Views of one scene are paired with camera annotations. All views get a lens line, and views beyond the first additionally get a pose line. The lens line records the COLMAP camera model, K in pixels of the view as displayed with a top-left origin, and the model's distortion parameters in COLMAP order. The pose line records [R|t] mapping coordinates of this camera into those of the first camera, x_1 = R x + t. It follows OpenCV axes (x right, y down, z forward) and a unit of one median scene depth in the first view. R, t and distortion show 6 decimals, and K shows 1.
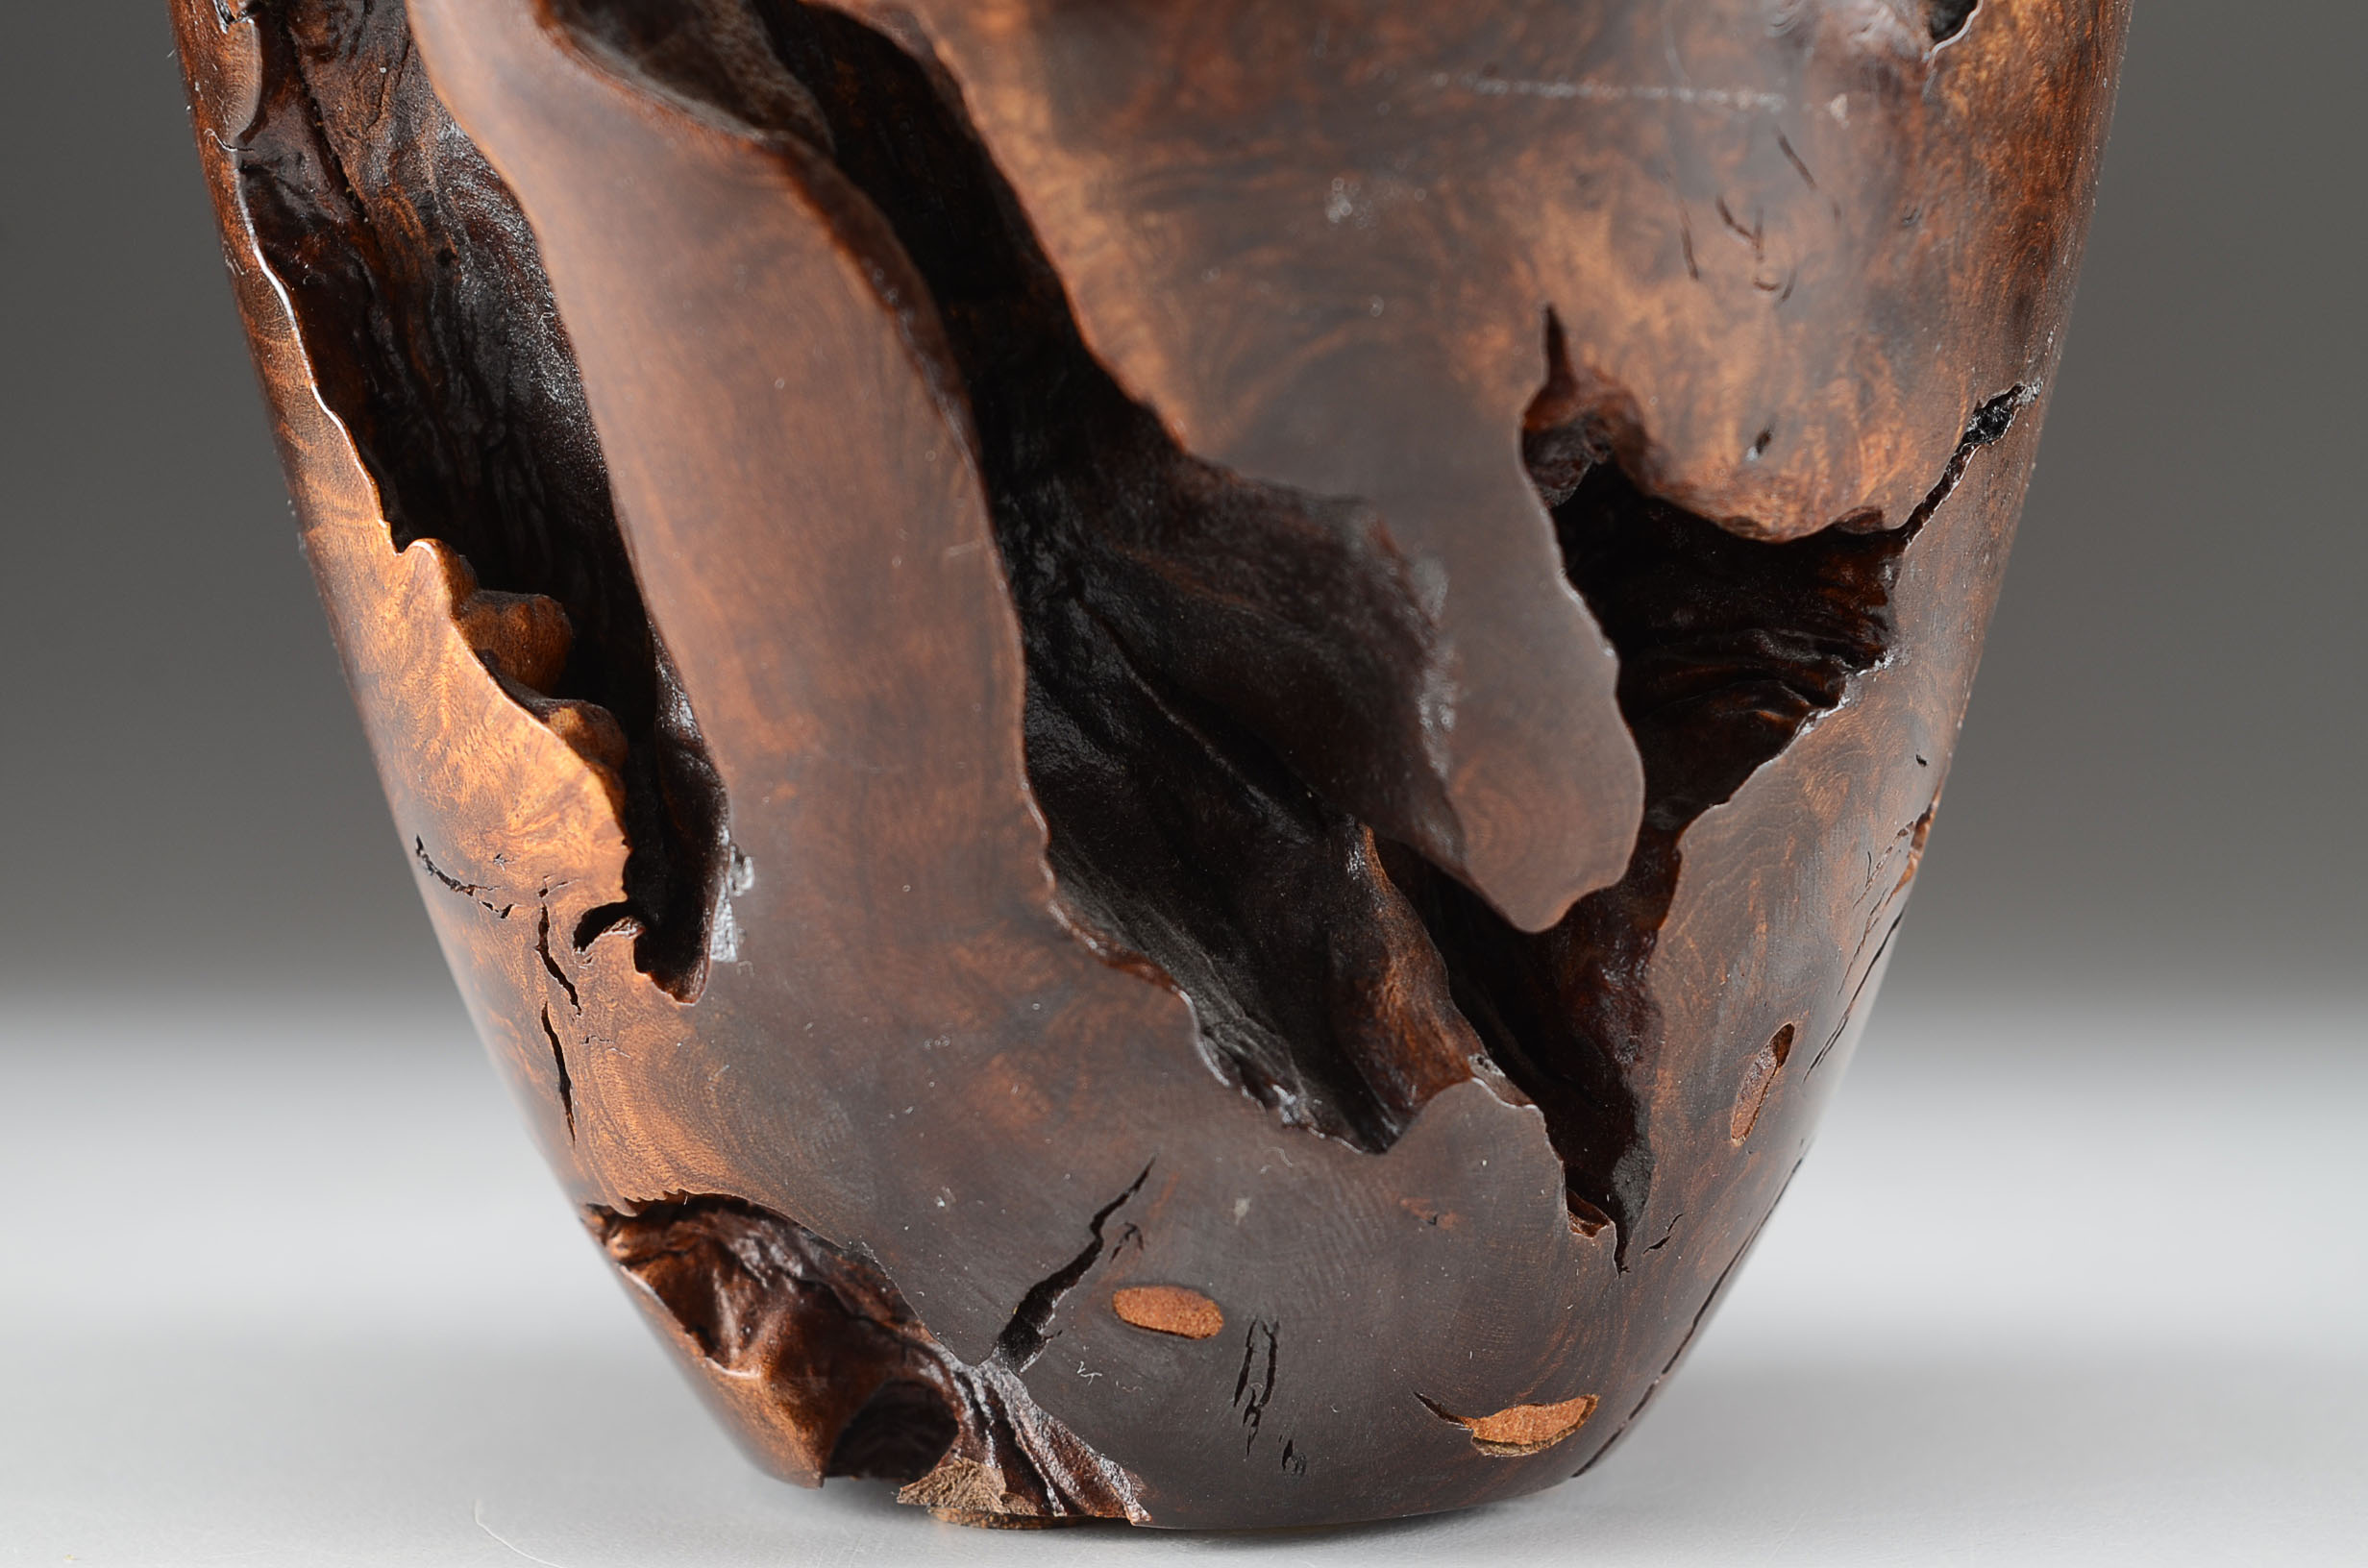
lens RADIAL K [[4692.0, 0, 1184.0], [0, 4692.0, 784.0], [0, 0, 1]] dist [0.010895, -0.105565]
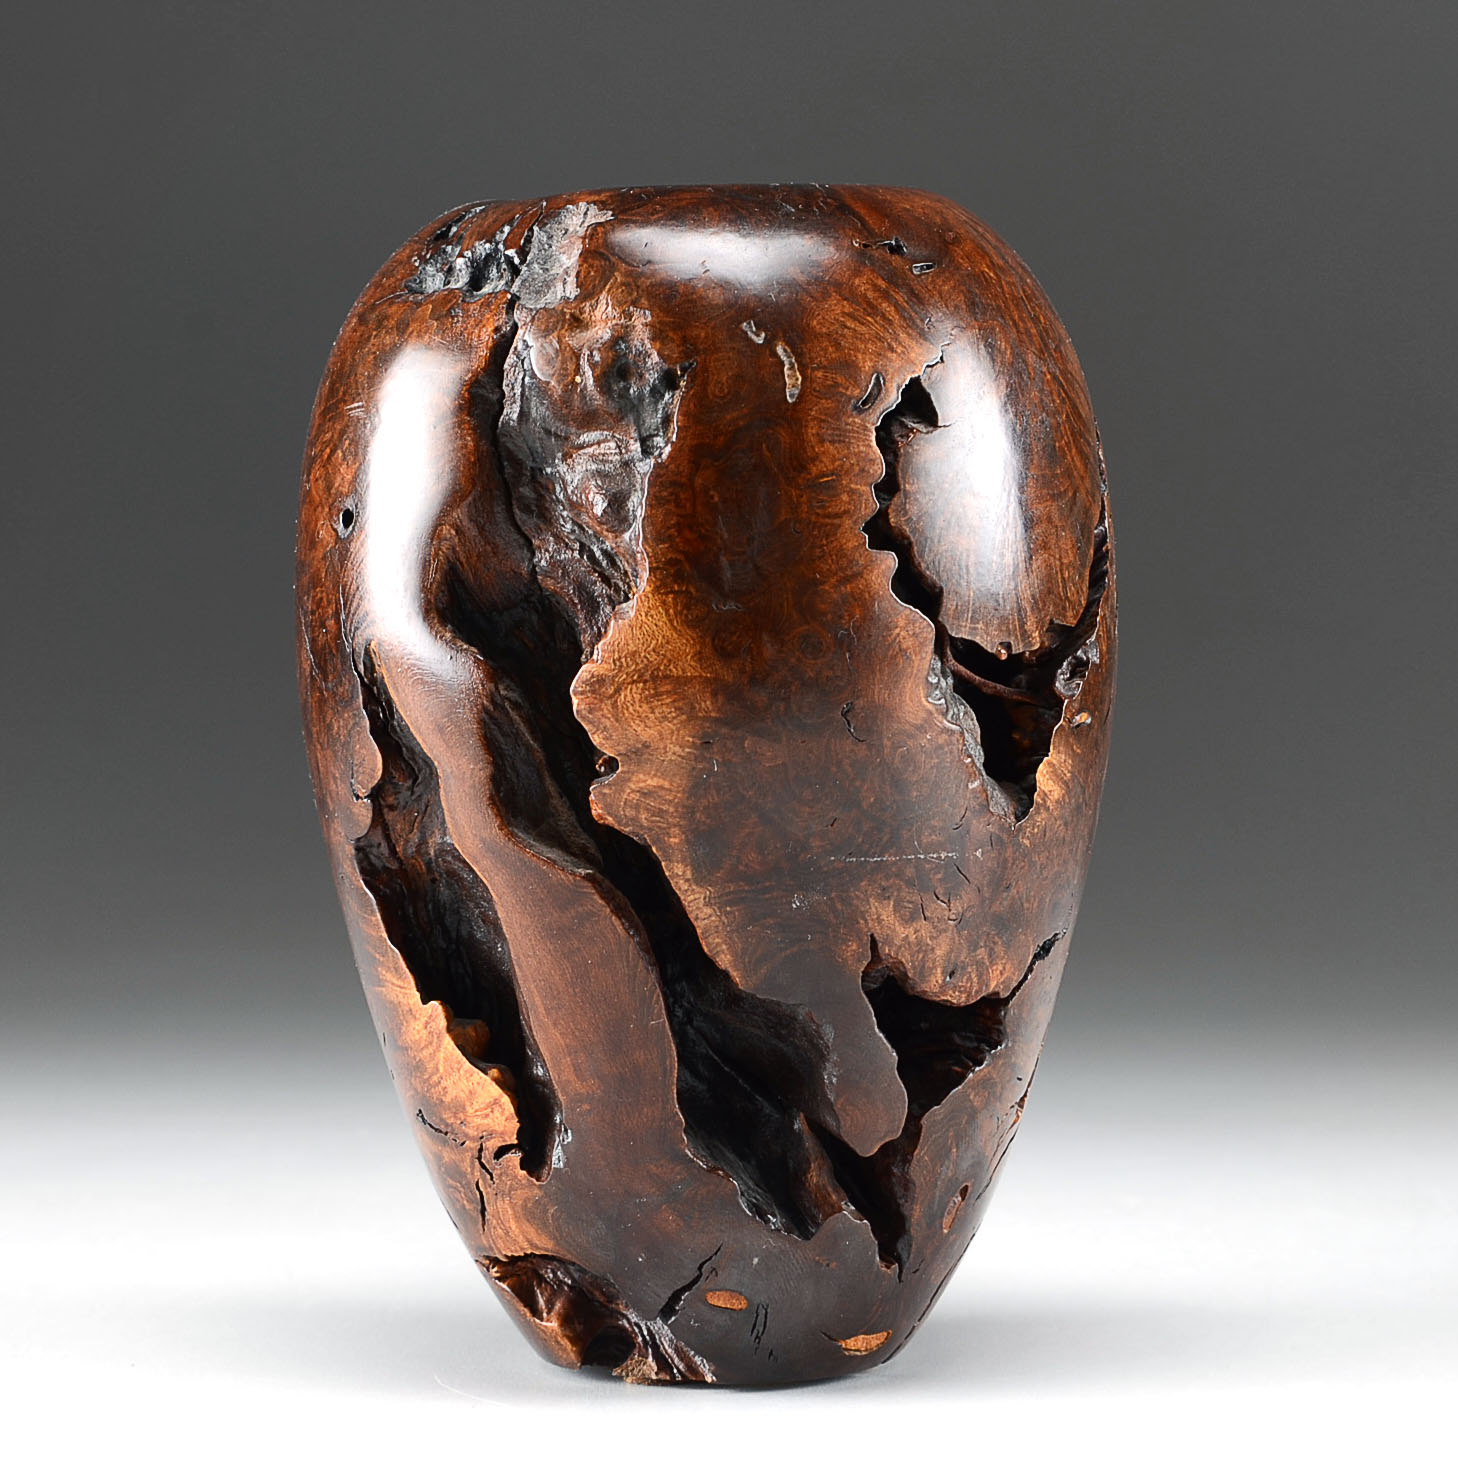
lens RADIAL K [[4303.0, 0, 729.0], [0, 4303.0, 729.0], [0, 0, 1]] dist [-0.037450, -0.180292]
pose [[0.999102, -0.000218, 0.042376, -0.102424], [0.000391, 0.999992, -0.004068, -0.193980], [-0.042374, 0.004081, 0.999093, -1.379360]]
